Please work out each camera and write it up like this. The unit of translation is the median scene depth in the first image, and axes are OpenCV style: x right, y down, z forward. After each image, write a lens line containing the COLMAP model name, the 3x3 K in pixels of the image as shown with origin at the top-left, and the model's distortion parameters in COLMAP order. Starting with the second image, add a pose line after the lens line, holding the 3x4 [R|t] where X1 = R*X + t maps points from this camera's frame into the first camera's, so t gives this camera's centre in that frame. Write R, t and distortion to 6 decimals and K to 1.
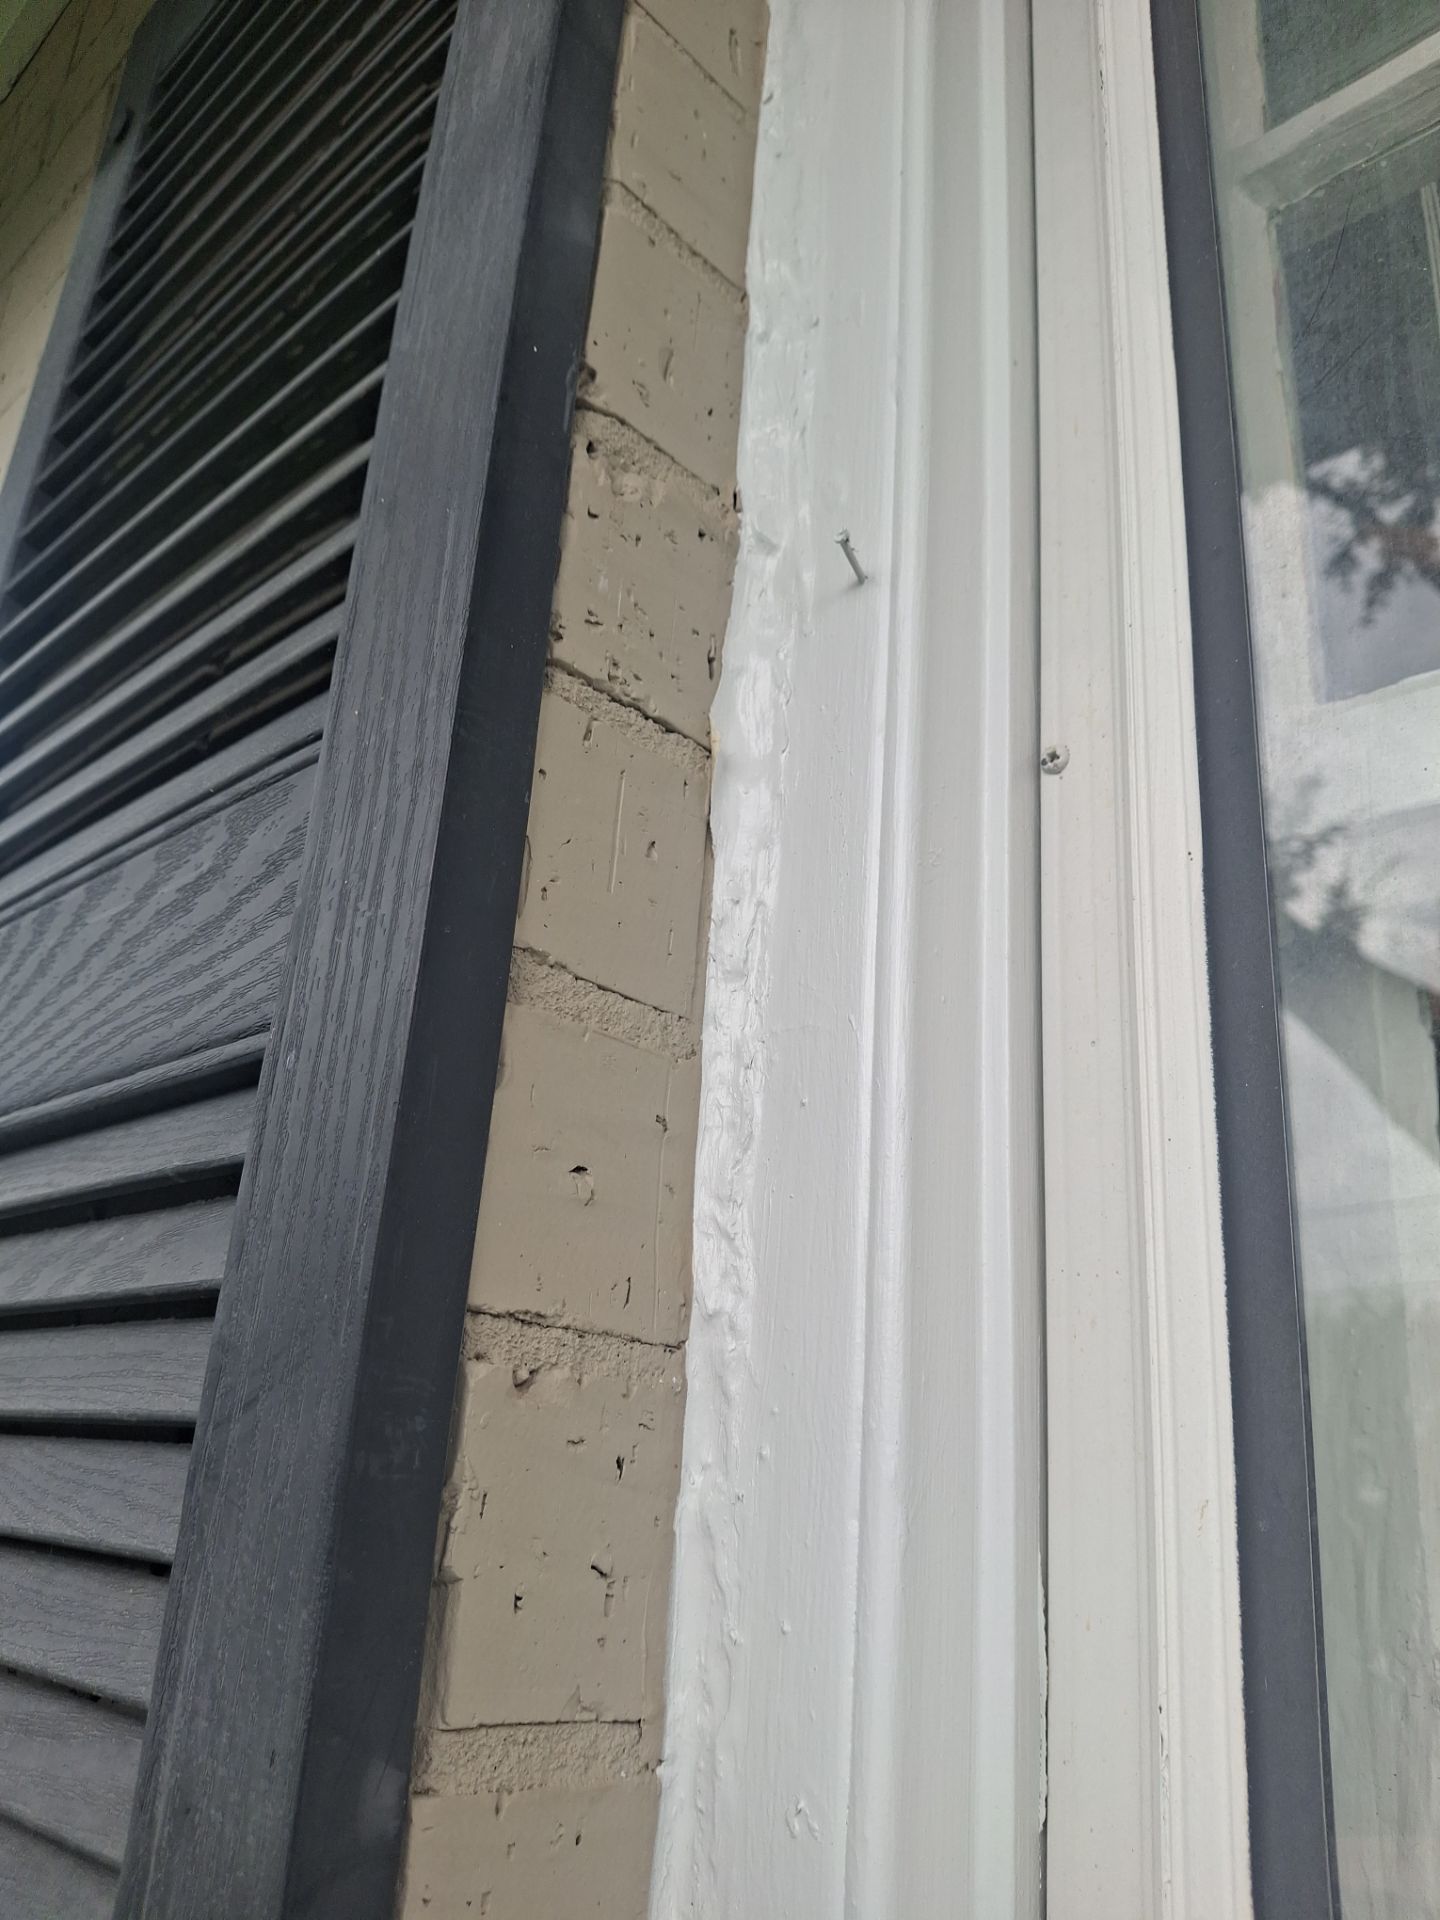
lens RADIAL K [[1481.4, 0, 720.0], [0, 1481.4, 960.0], [0, 0, 1]] dist [0.110559, -0.259010]
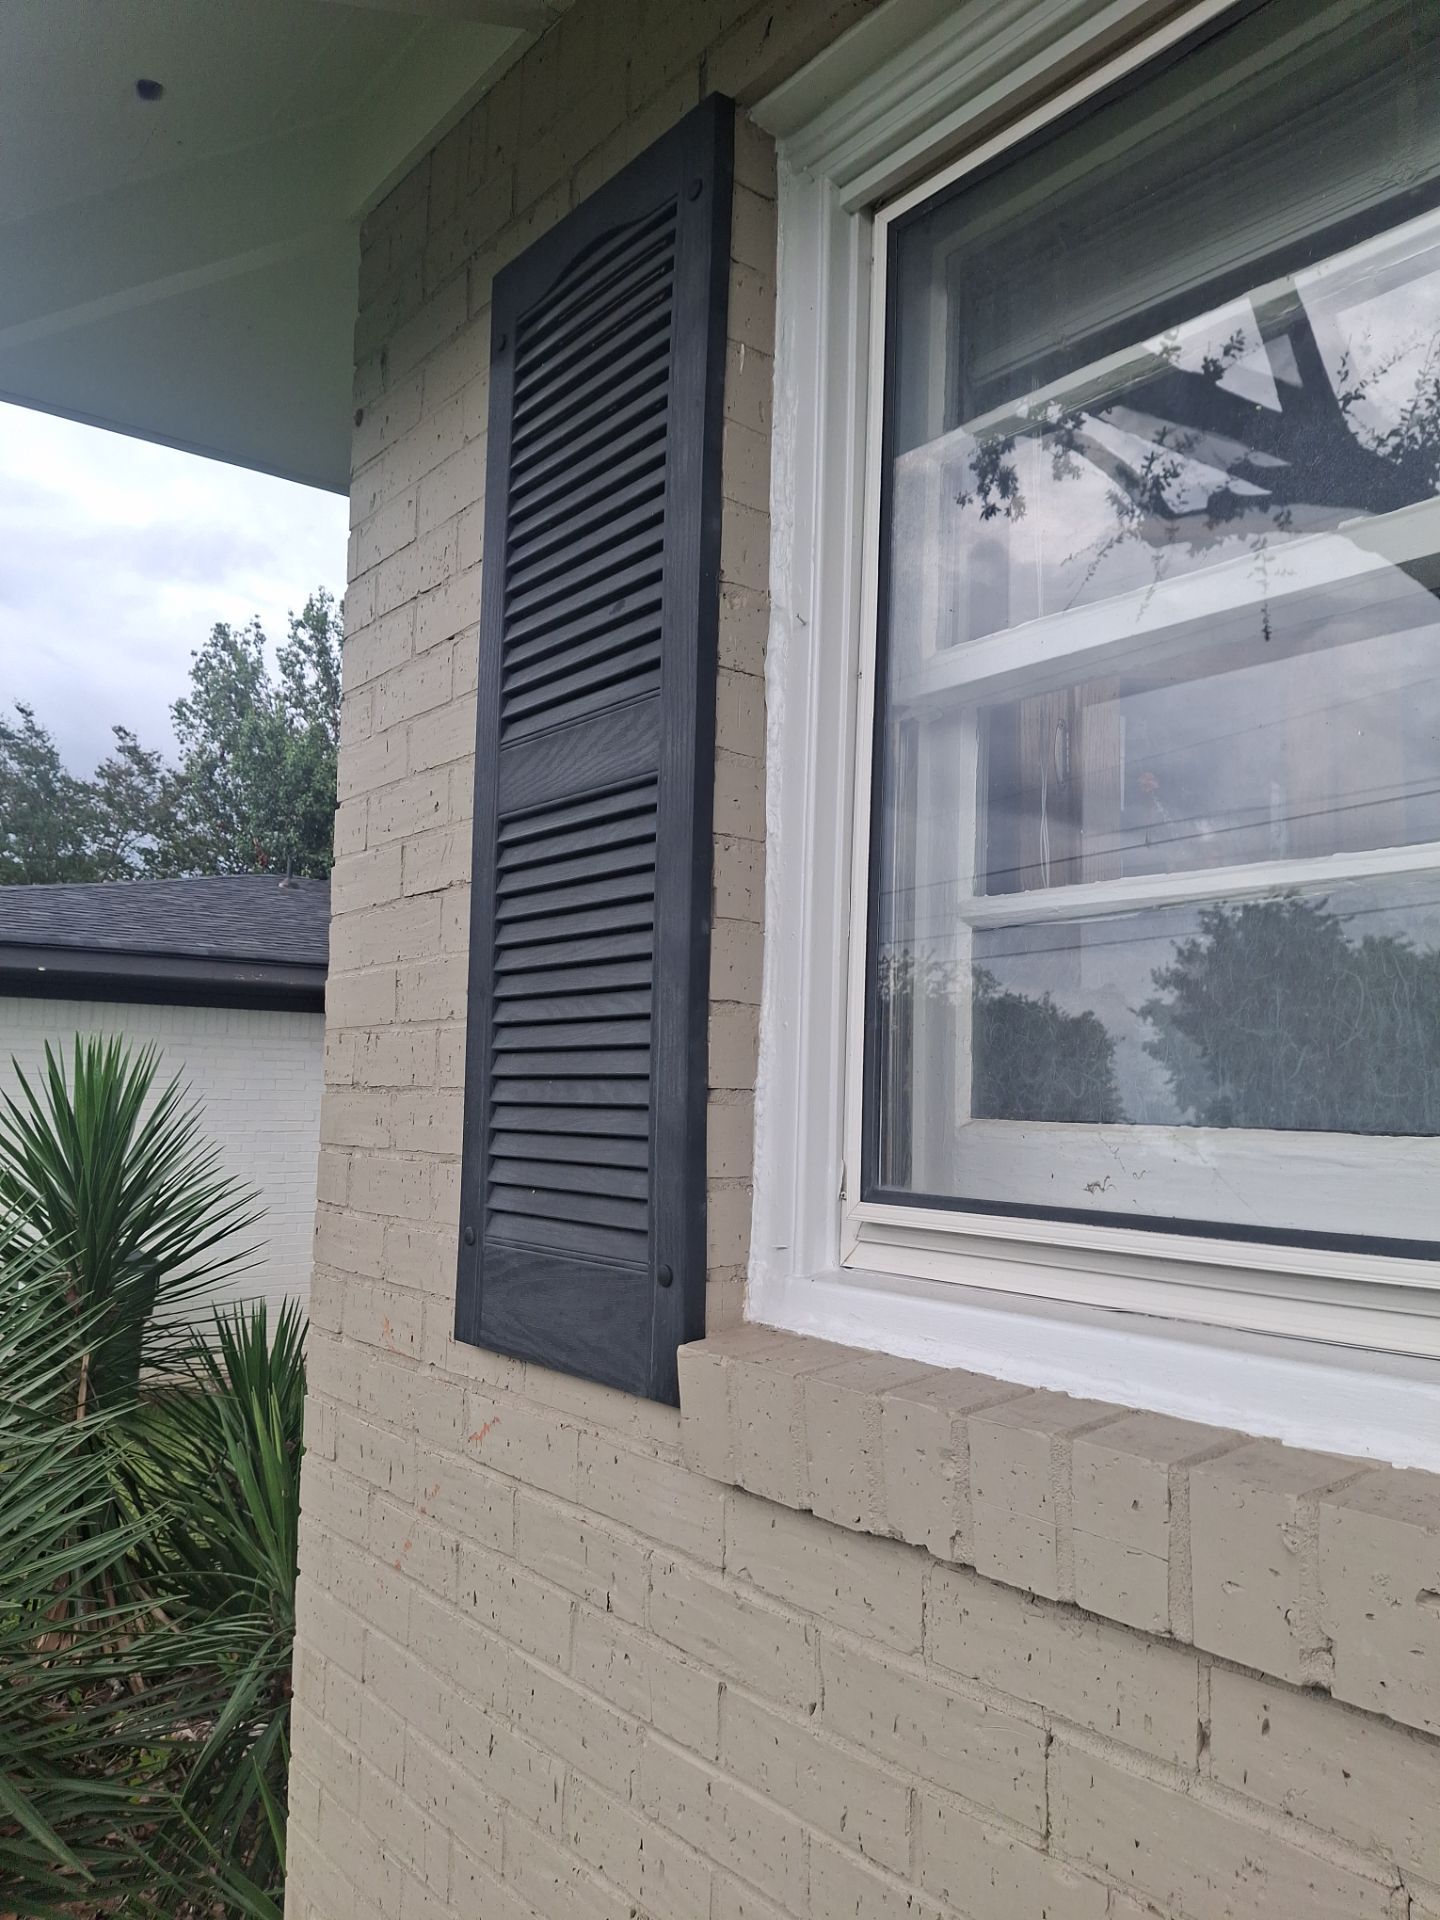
lens RADIAL K [[1426.4, 0, 720.0], [0, 1426.4, 960.0], [0, 0, 1]] dist [0.245675, -0.443527]
pose [[0.990698, -0.051177, -0.126089, 0.311533], [0.081725, 0.964637, 0.250593, -0.394596], [0.108805, -0.258566, 0.959846, -2.687859]]
